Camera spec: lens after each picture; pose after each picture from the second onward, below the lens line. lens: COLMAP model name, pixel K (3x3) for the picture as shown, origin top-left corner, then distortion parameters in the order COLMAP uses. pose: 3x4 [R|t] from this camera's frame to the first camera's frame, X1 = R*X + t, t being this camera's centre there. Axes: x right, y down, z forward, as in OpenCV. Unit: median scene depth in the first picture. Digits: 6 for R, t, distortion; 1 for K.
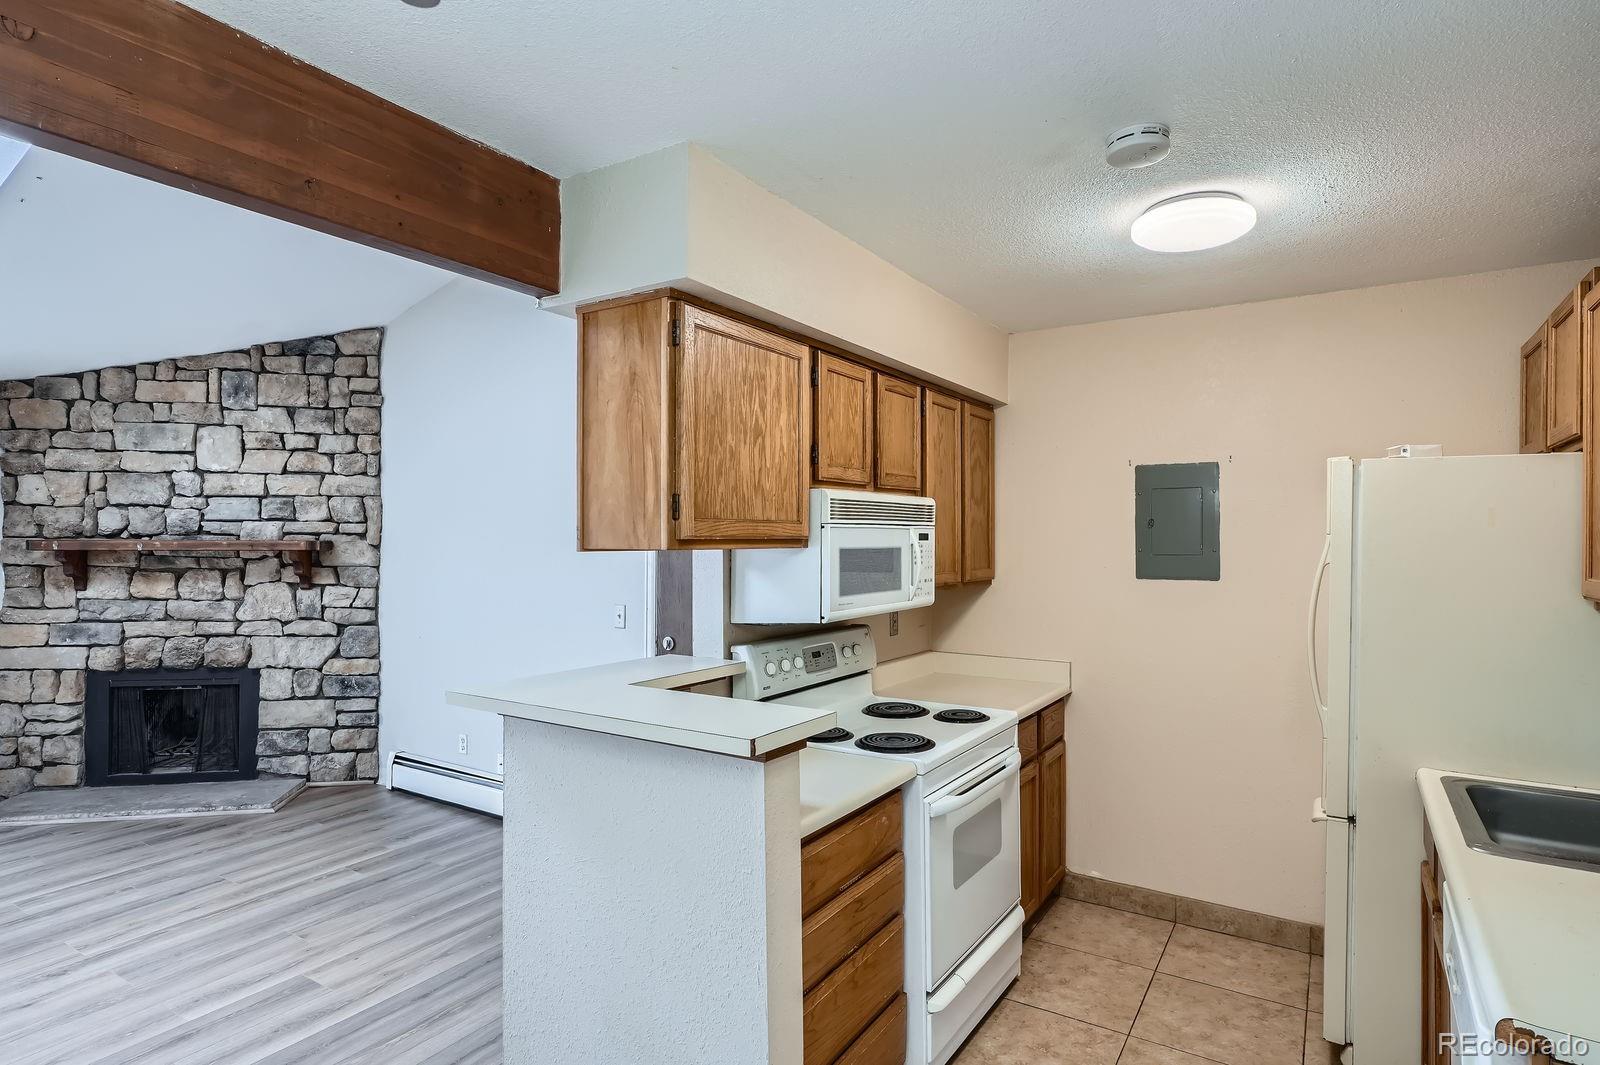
lens RADIAL K [[851.9, 0, 801.0], [0, 851.9, 536.8], [0, 0, 1]] dist [0.002390, -0.000502]
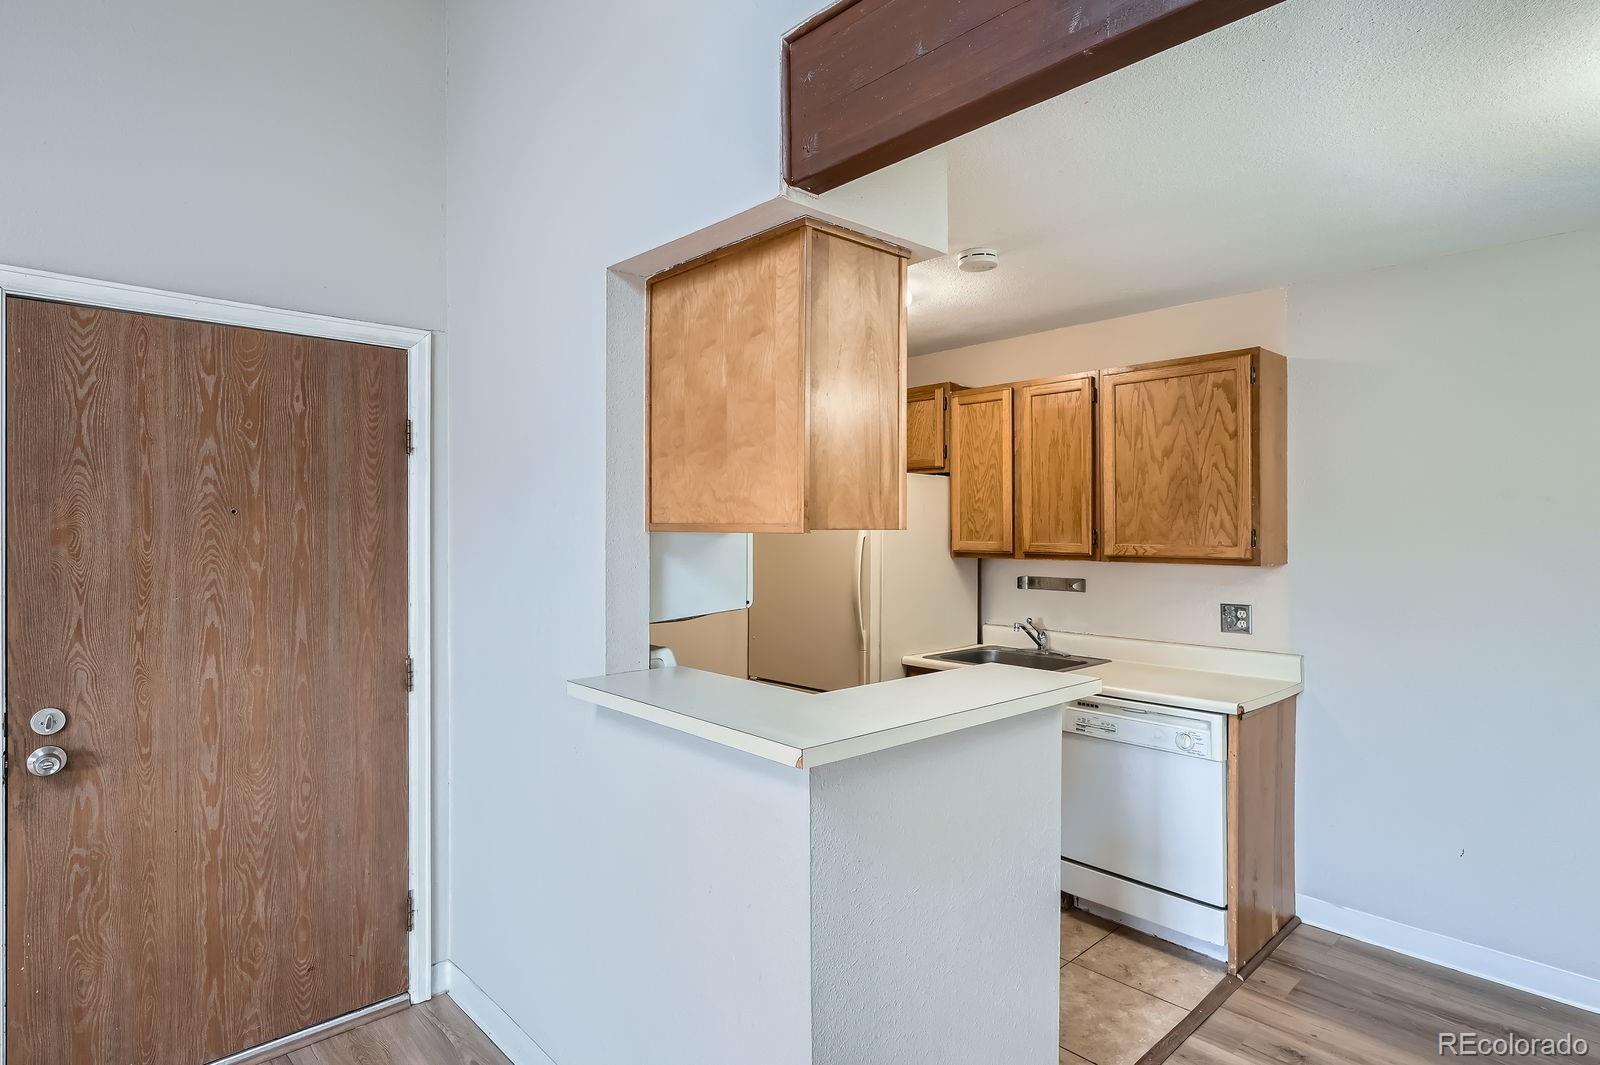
lens RADIAL K [[851.9, 0, 807.8], [0, 851.9, 523.7], [0, 0, 1]] dist [0.002390, -0.000502]
pose [[0.257268, 0.000031, 0.966340, -0.514584], [-0.001842, 0.999998, 0.000459, 0.004184], [-0.966338, -0.001898, 0.257267, 0.407594]]
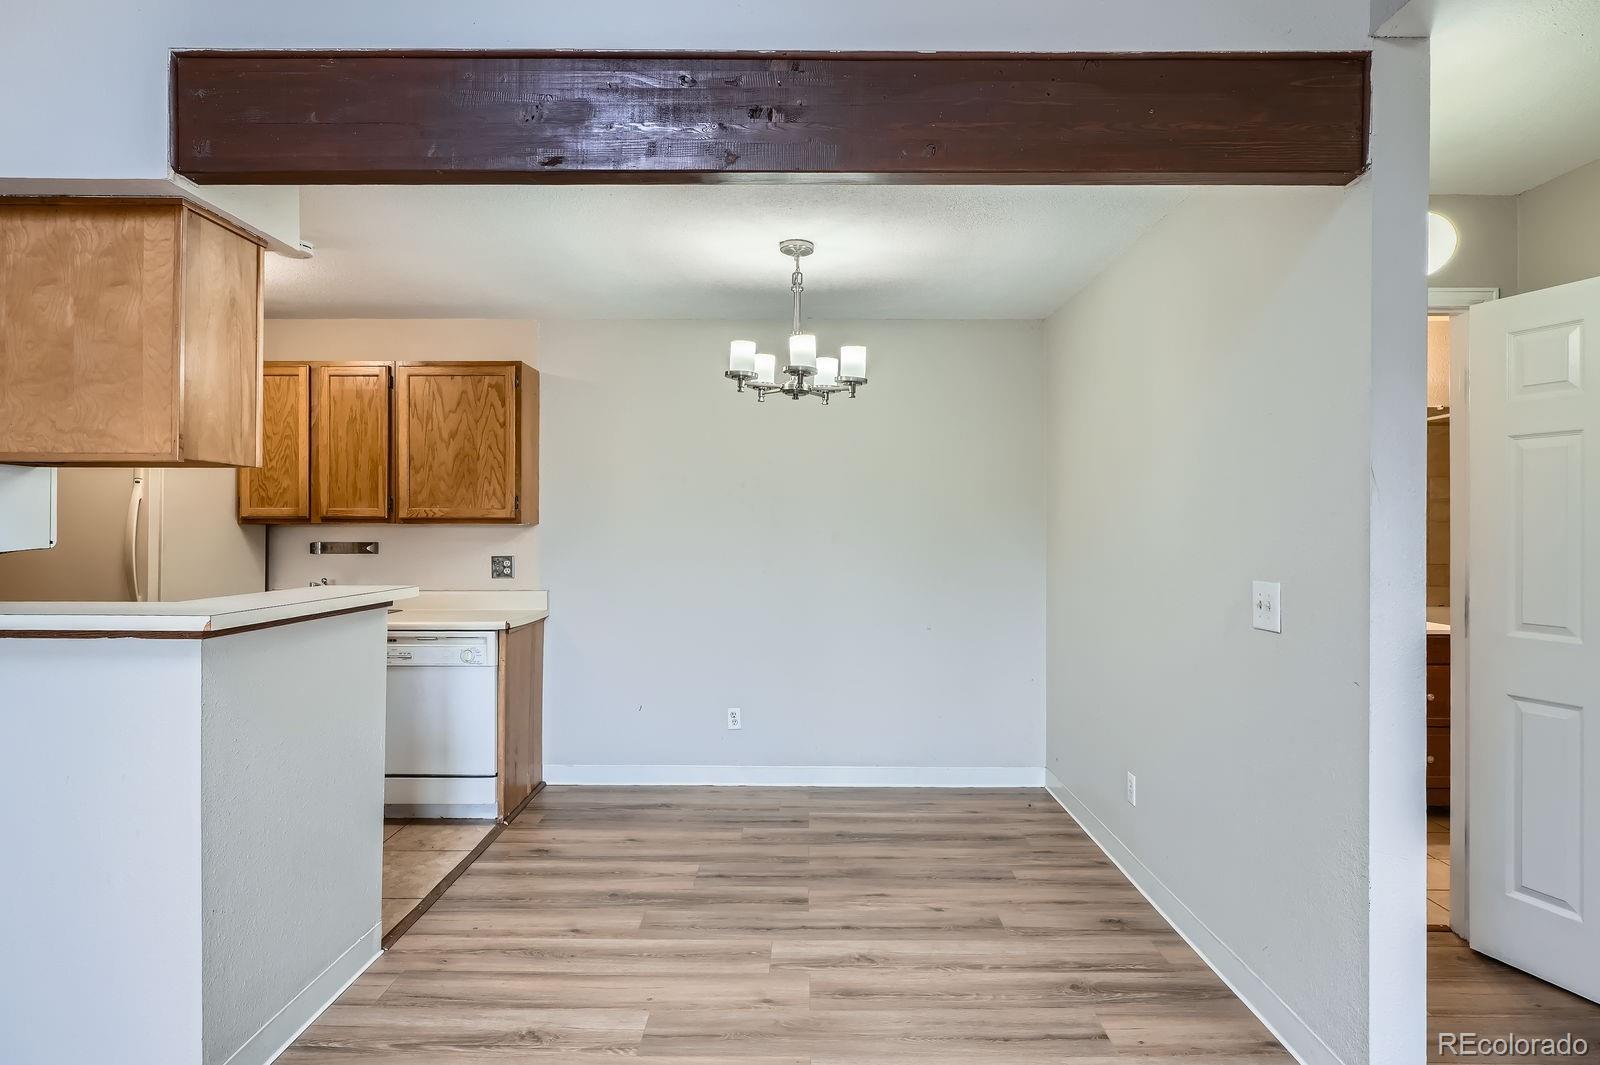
lens RADIAL K [[851.9, 0, 796.0], [0, 851.9, 523.4], [0, 0, 1]] dist [0.002390, -0.000502]
pose [[-0.523876, 0.002013, 0.851792, -0.715833], [-0.006460, 0.999959, -0.006336, 0.044068], [-0.851770, -0.008822, -0.523841, 0.466439]]
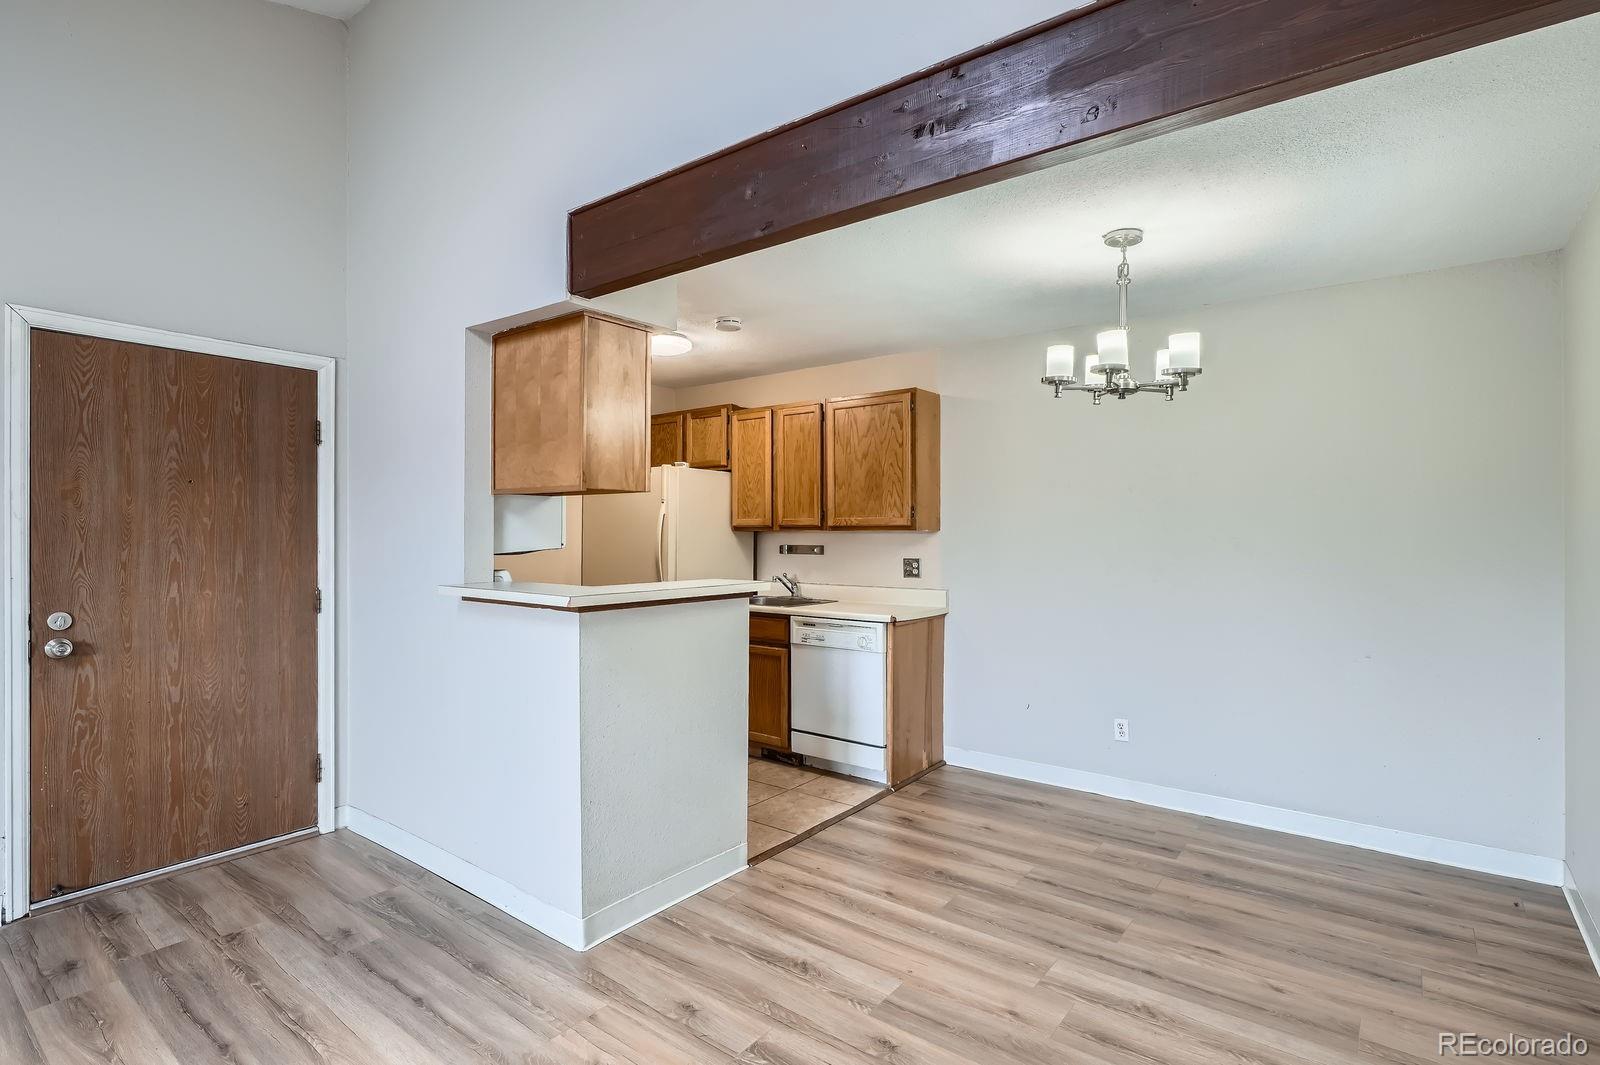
lens RADIAL K [[782.0, 0, 803.8], [0, 782.0, 530.6], [0, 0, 1]] dist [-0.002201, 0.001298]
pose [[0.093623, -0.001202, 0.995607, -0.748446], [-0.004581, 0.999988, 0.001638, 0.039516], [-0.995597, -0.004714, 0.093616, 0.272592]]
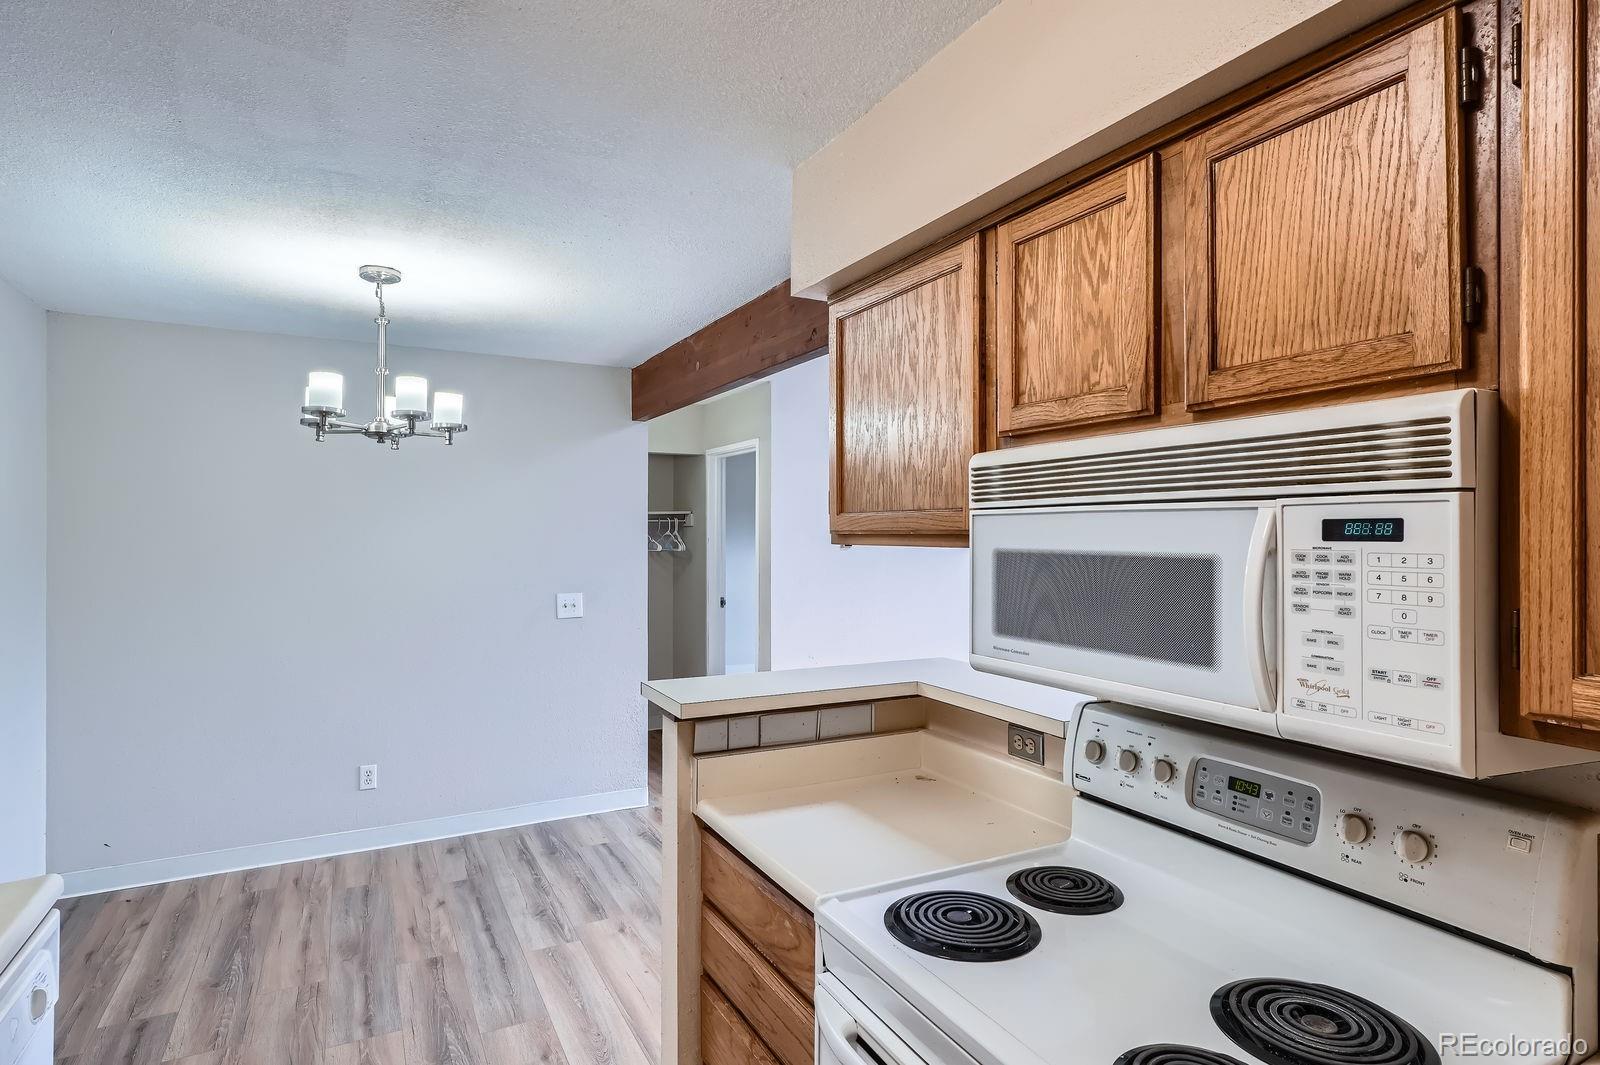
lens RADIAL K [[851.9, 0, 805.2], [0, 851.9, 526.6], [0, 0, 1]] dist [0.002390, -0.000502]
pose [[-0.494031, -0.004817, -0.869431, 0.370279], [0.000415, 0.999983, -0.005776, 0.000154], [0.869444, -0.003214, -0.494021, 0.706647]]
